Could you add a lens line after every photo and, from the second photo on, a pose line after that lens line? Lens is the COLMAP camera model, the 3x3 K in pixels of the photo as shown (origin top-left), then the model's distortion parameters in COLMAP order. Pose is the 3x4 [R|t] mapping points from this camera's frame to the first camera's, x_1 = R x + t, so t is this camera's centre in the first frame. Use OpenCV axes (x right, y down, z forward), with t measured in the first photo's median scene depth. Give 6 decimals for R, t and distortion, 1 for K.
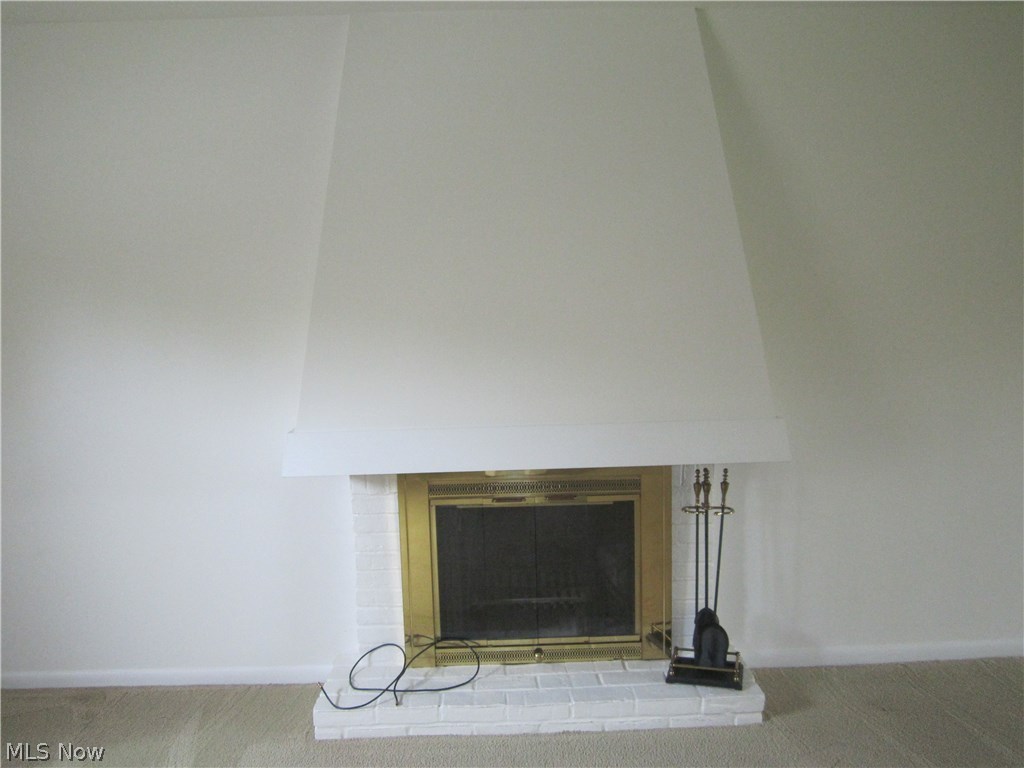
lens RADIAL K [[861.1, 0, 512.1], [0, 861.1, 383.3], [0, 0, 1]] dist [-0.044496, 0.012583]
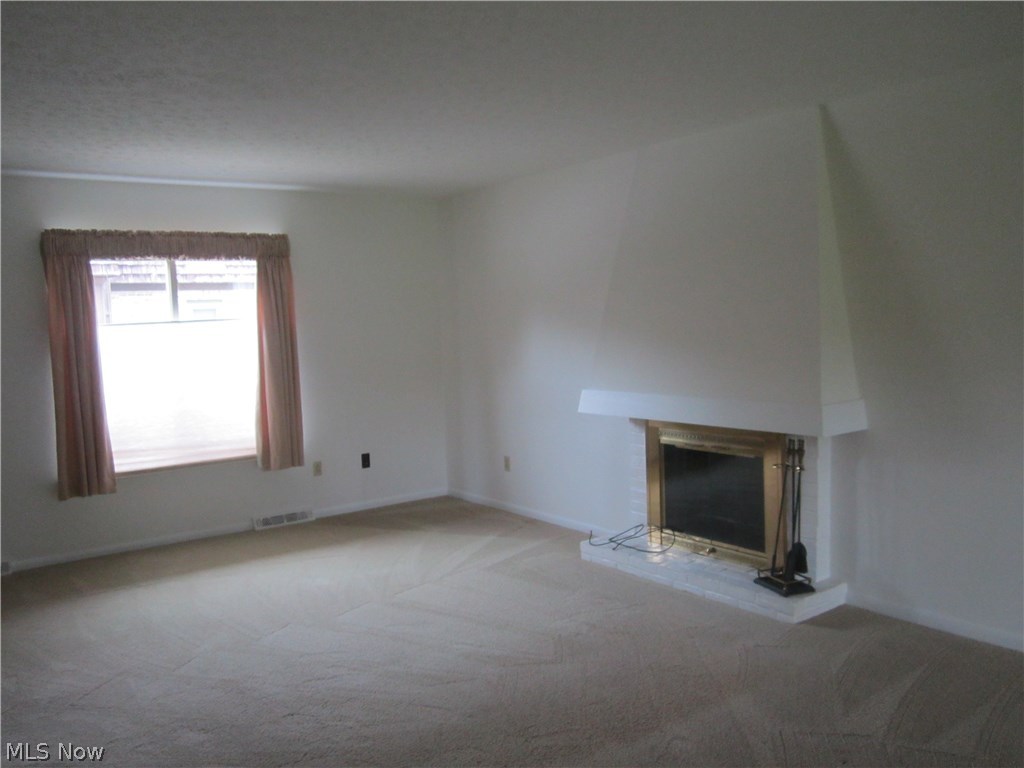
lens RADIAL K [[861.1, 0, 512.2], [0, 861.1, 385.5], [0, 0, 1]] dist [-0.044496, 0.012583]
pose [[0.594589, 0.080606, -0.799979, 1.049091], [-0.074134, 0.996220, 0.045278, -0.015522], [0.800605, 0.032384, 0.598317, -0.198143]]
